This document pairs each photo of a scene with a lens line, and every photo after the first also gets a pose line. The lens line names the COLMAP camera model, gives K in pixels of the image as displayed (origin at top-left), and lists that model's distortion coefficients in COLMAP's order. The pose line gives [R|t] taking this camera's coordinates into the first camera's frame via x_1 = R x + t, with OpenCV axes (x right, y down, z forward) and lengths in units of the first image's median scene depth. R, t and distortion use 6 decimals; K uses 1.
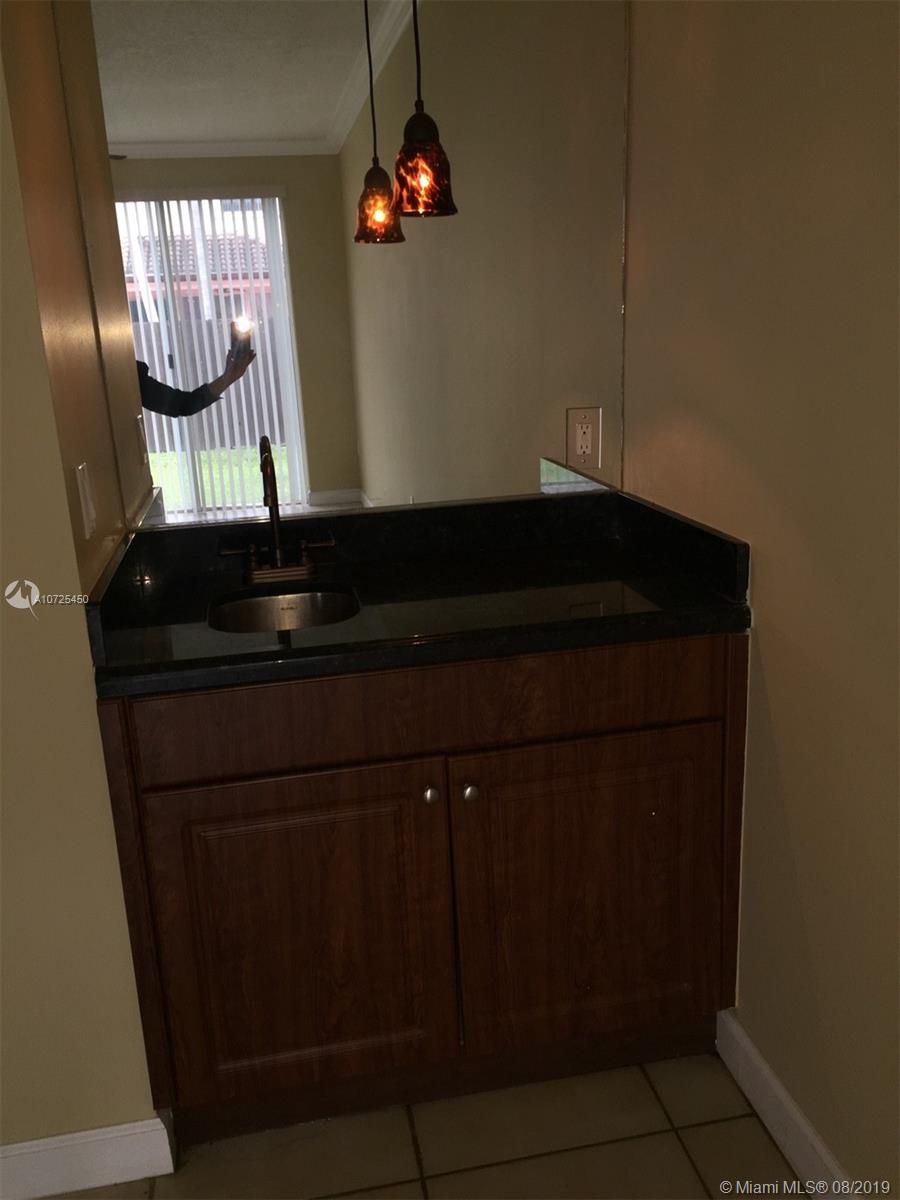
lens RADIAL K [[1025.1, 0, 448.6], [0, 1025.1, 602.8], [0, 0, 1]] dist [0.051987, -0.086946]
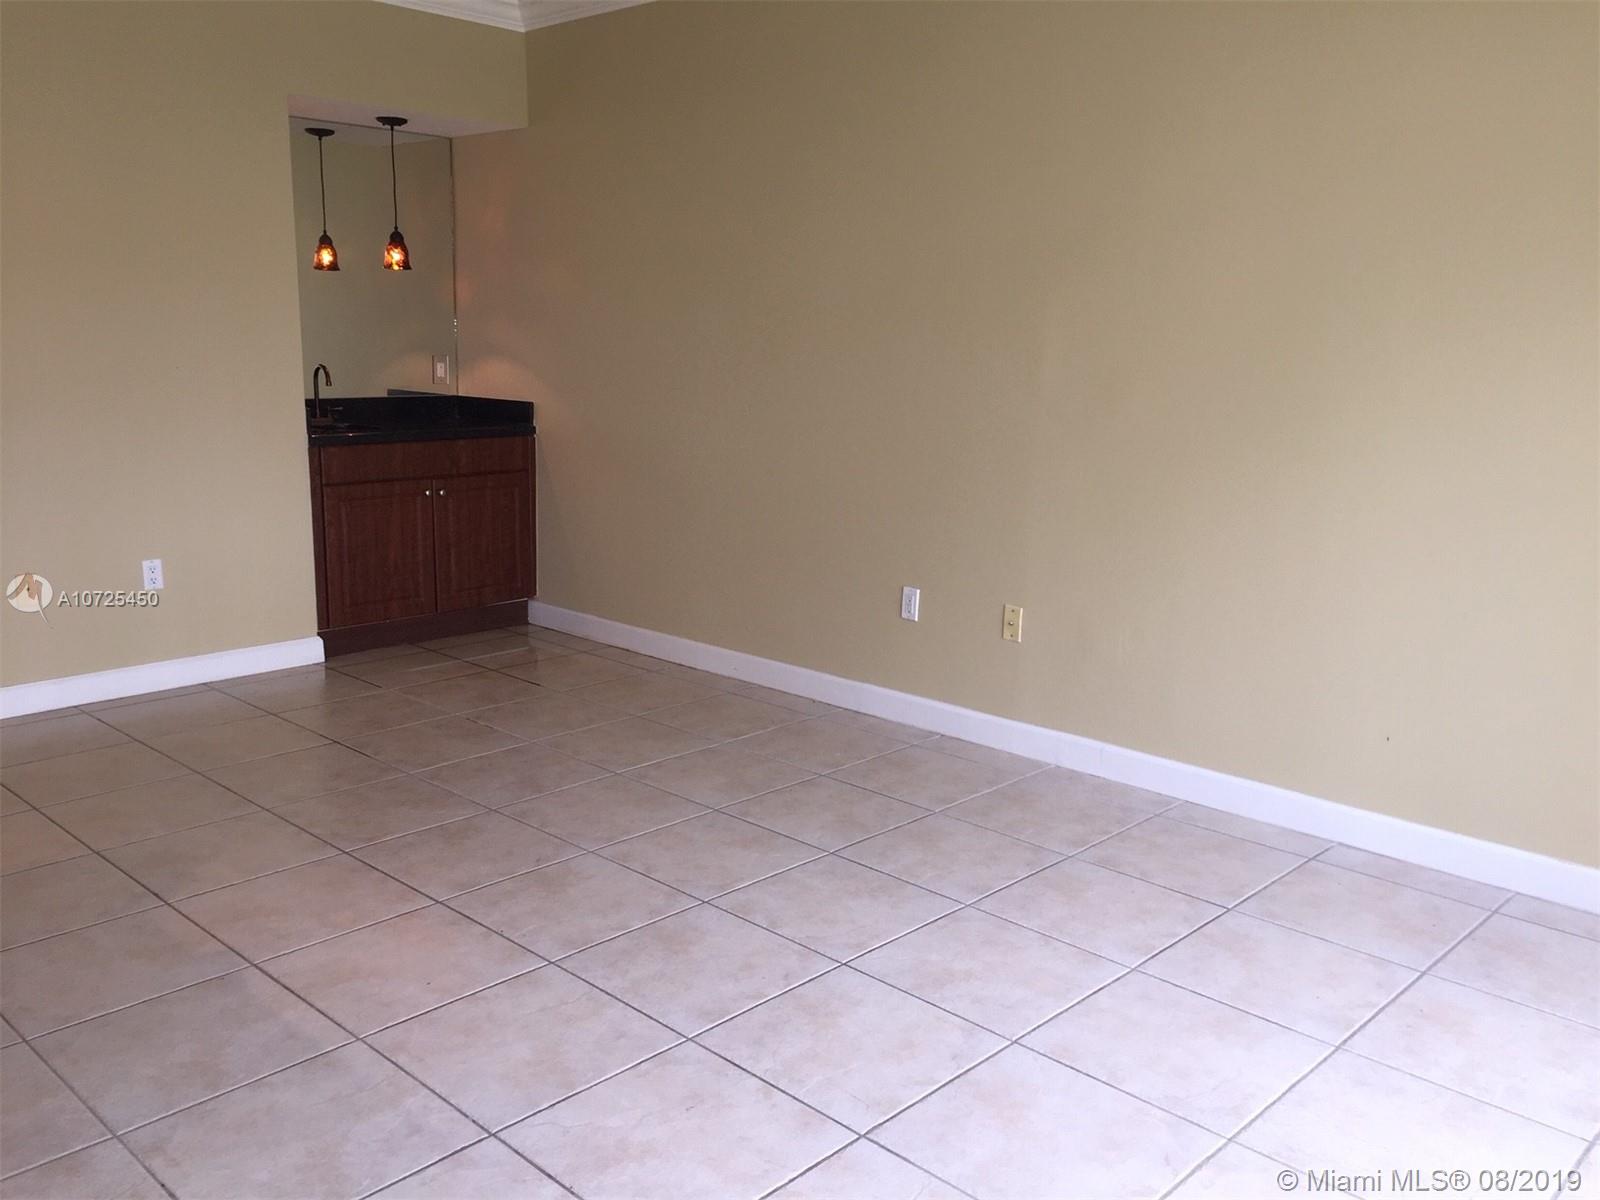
lens RADIAL K [[1366.8, 0, 802.2], [0, 1366.8, 600.8], [0, 0, 1]] dist [0.051987, -0.086946]
pose [[0.807251, -0.052413, 0.587877, -1.258429], [0.103267, 0.993227, -0.053250, 0.714251], [-0.581104, 0.103694, 0.807196, -2.220310]]
